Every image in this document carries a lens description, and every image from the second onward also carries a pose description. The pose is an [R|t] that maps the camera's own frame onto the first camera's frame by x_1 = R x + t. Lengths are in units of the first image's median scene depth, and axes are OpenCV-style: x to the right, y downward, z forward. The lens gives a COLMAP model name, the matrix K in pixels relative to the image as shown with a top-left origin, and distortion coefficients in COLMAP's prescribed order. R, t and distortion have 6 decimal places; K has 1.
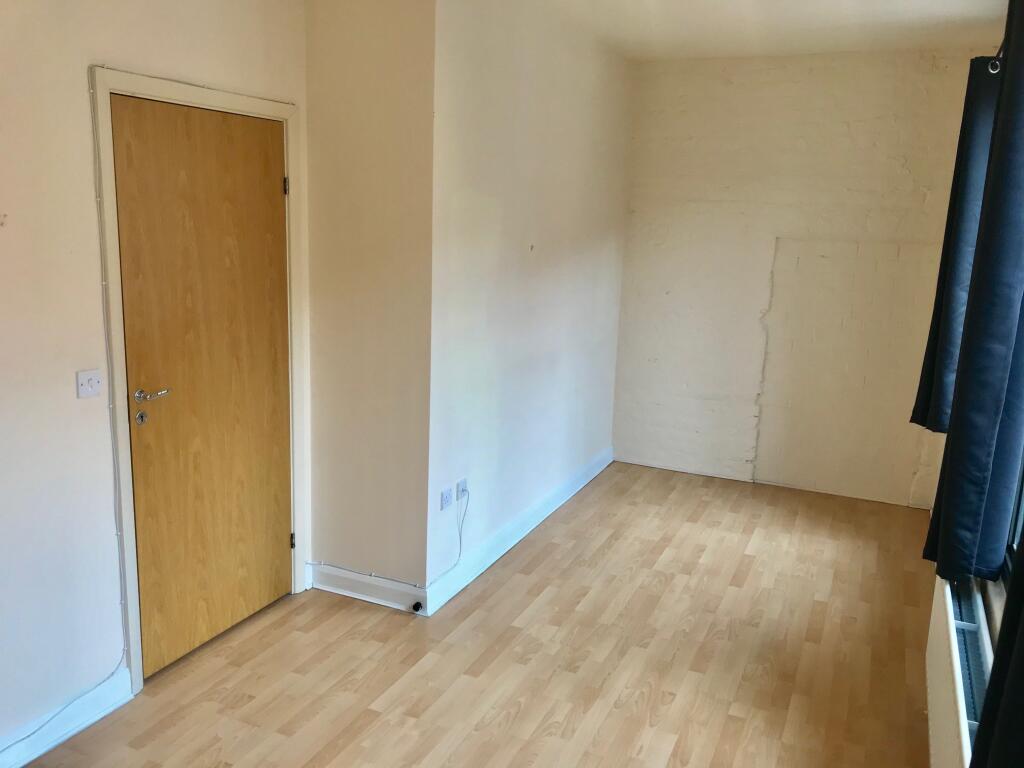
lens RADIAL K [[857.7, 0, 510.4], [0, 857.7, 383.2], [0, 0, 1]] dist [0.082751, -0.014407]
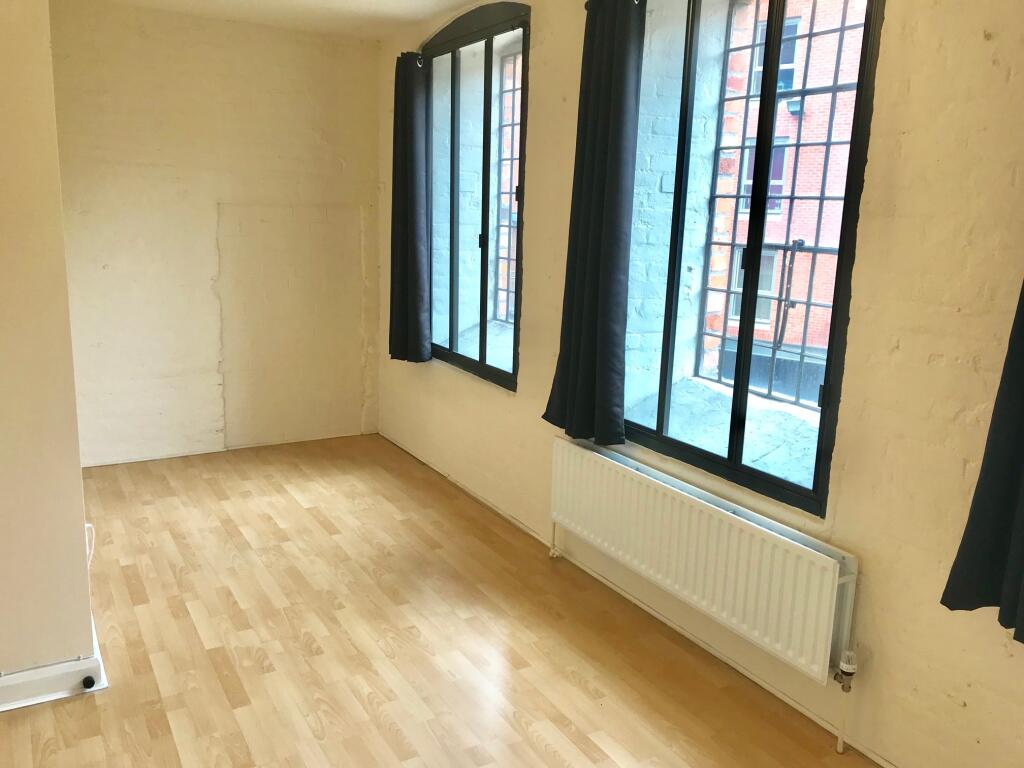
lens RADIAL K [[857.7, 0, 506.8], [0, 857.7, 387.4], [0, 0, 1]] dist [0.082751, -0.014407]
pose [[0.597028, -0.190067, 0.779379, -0.392563], [0.156423, 0.980461, 0.119280, -0.034222], [-0.786822, 0.050699, 0.615094, 0.169949]]
